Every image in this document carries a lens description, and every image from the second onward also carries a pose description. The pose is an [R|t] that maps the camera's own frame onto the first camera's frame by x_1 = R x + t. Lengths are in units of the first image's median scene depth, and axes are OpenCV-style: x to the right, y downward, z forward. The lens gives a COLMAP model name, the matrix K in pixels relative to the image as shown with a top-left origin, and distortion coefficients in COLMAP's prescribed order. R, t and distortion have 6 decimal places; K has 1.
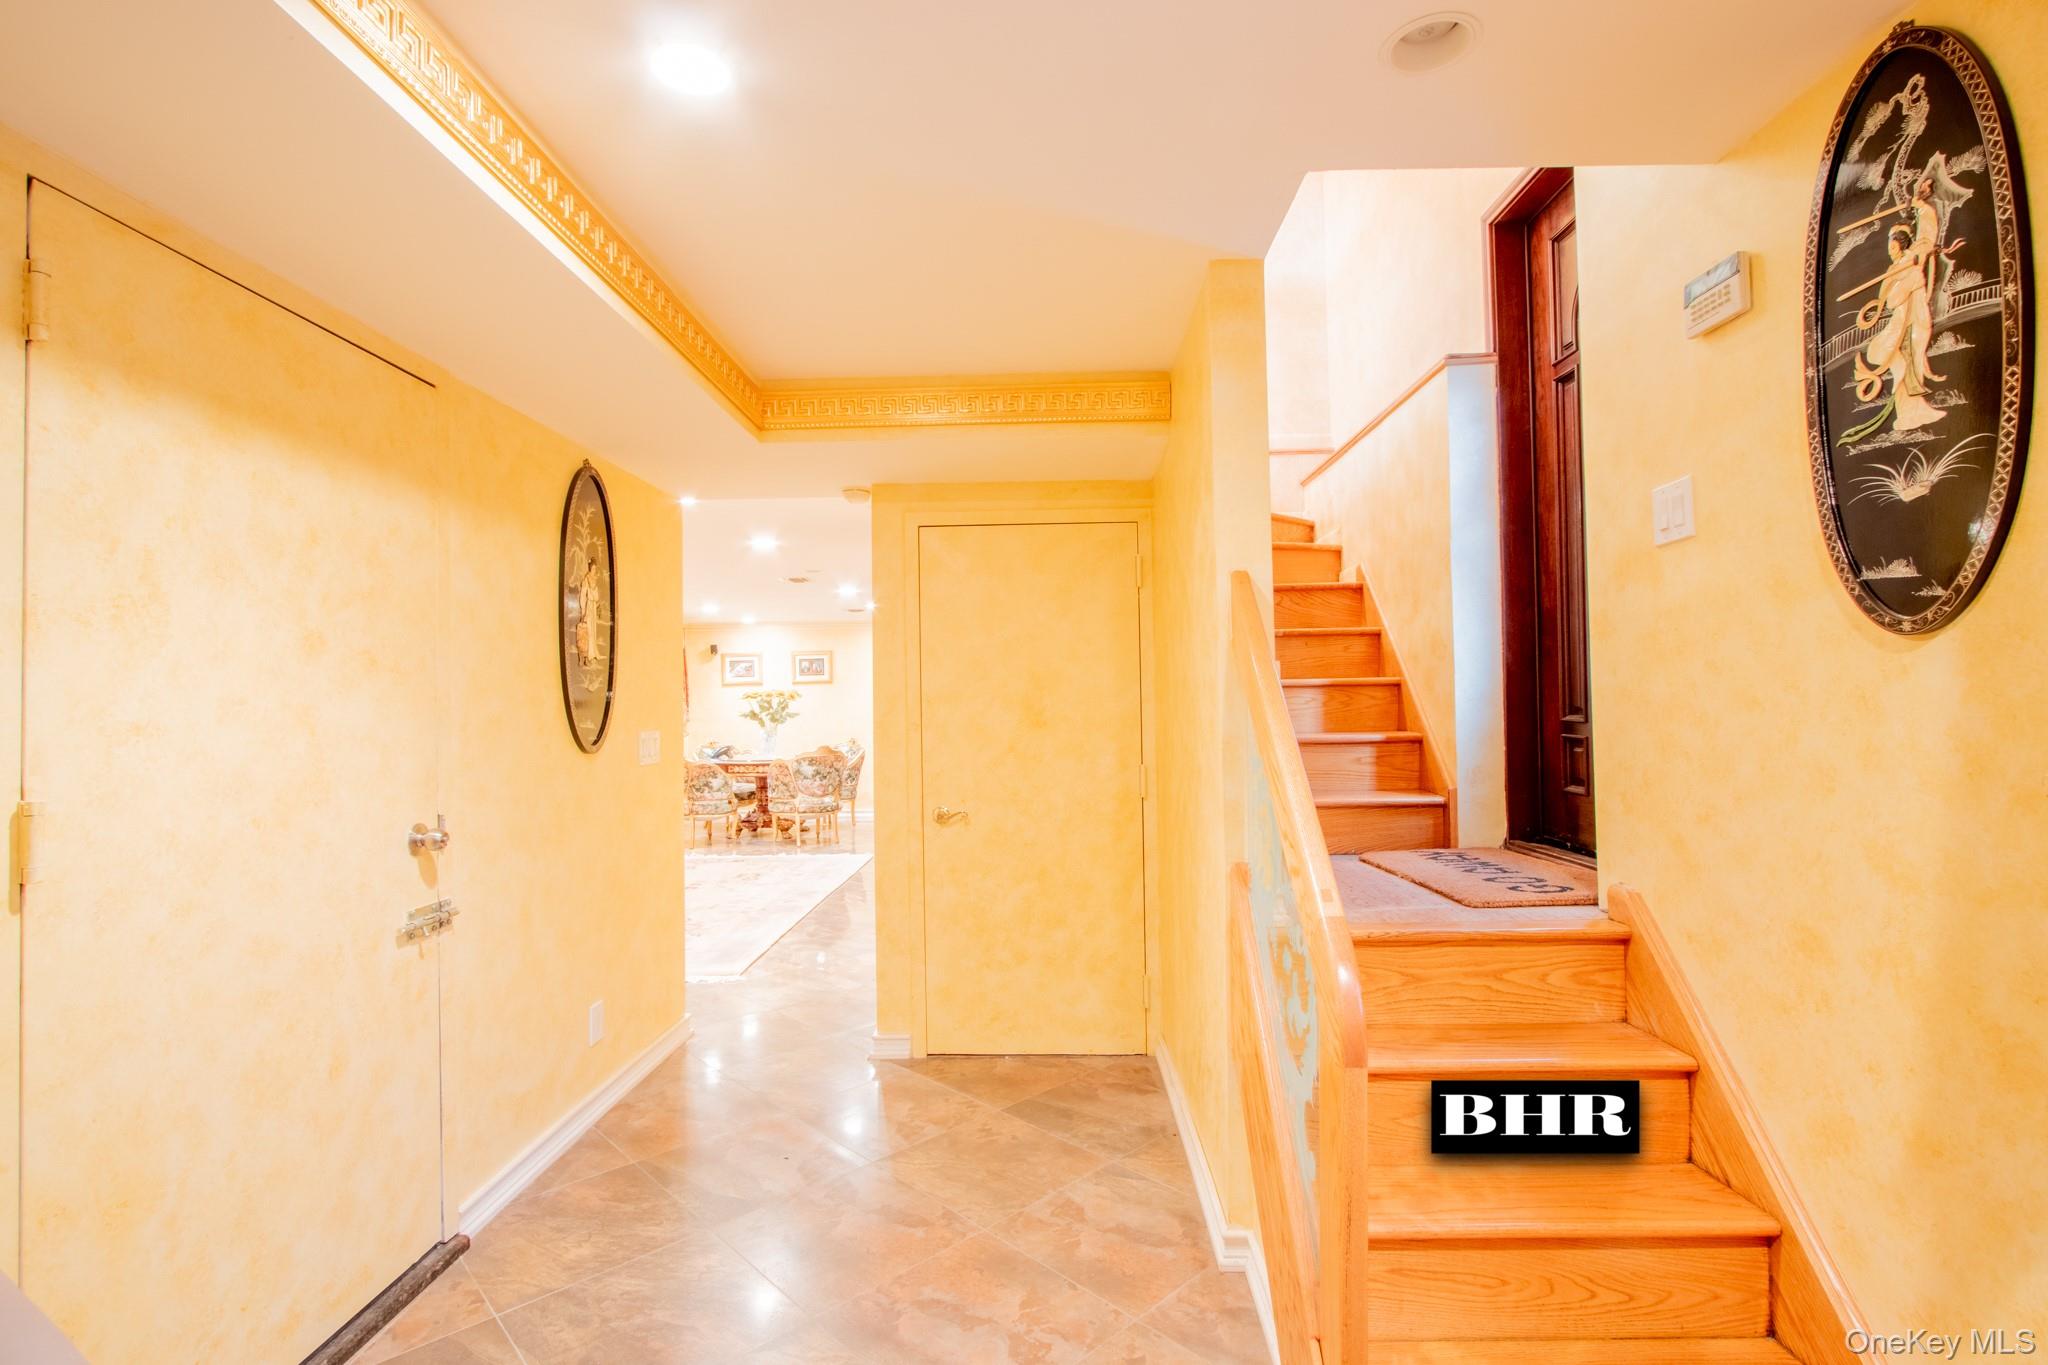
lens RADIAL K [[943.0, 0, 1023.8], [0, 943.0, 688.2], [0, 0, 1]] dist [-0.017088, 0.003410]
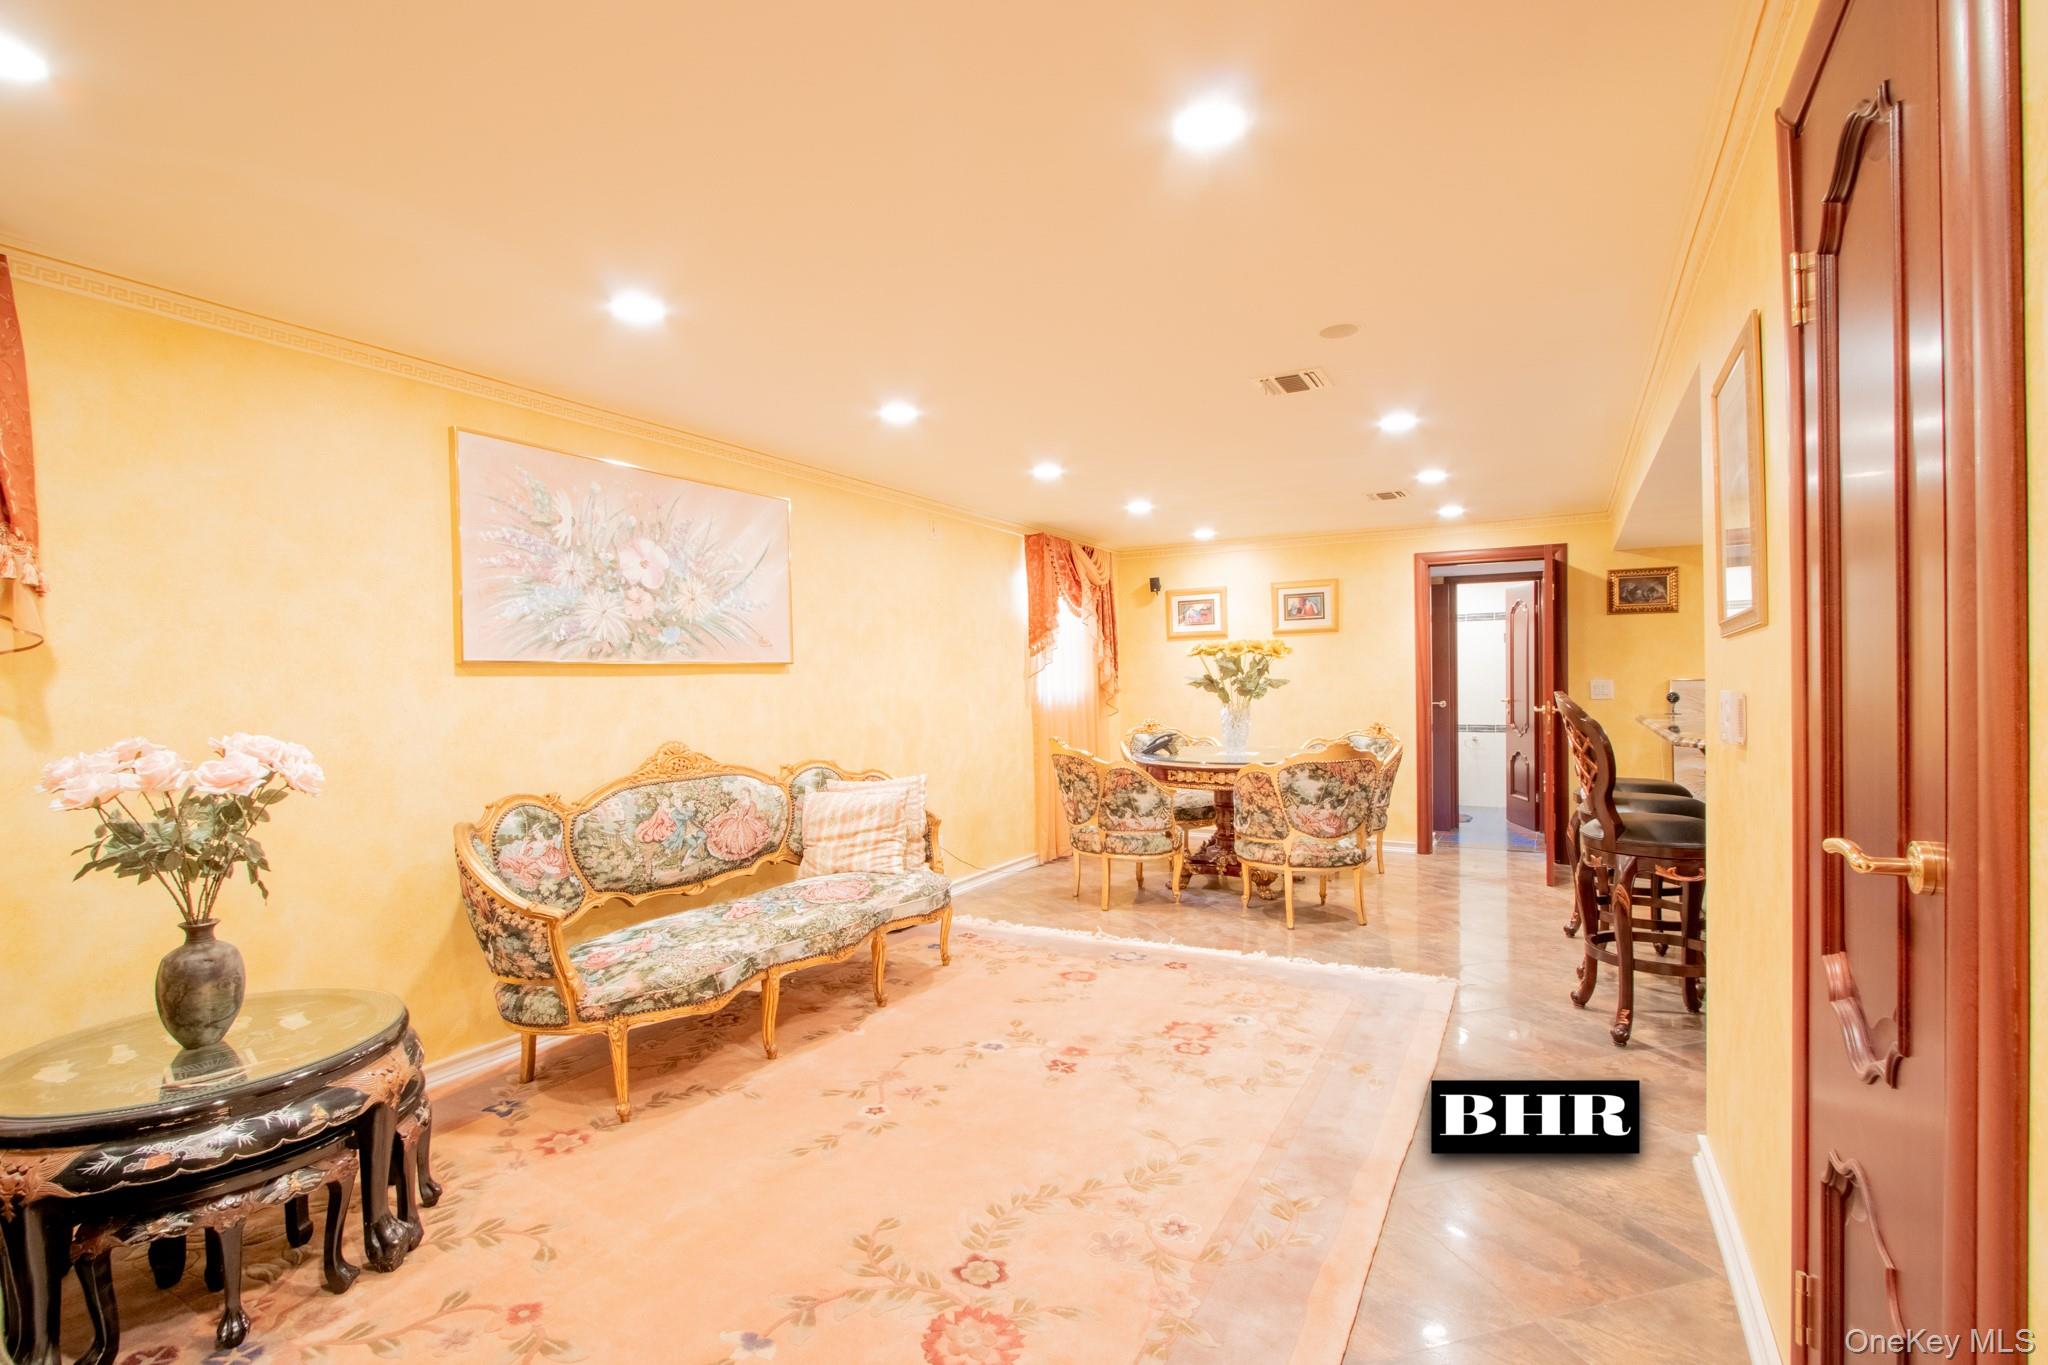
lens RADIAL K [[943.0, 0, 1023.2], [0, 943.0, 681.7], [0, 0, 1]] dist [-0.017088, 0.003410]
pose [[0.882617, 0.004228, -0.470074, -0.112933], [0.008265, 0.999665, 0.024509, 0.012211], [0.470020, -0.025517, 0.882287, 0.424194]]
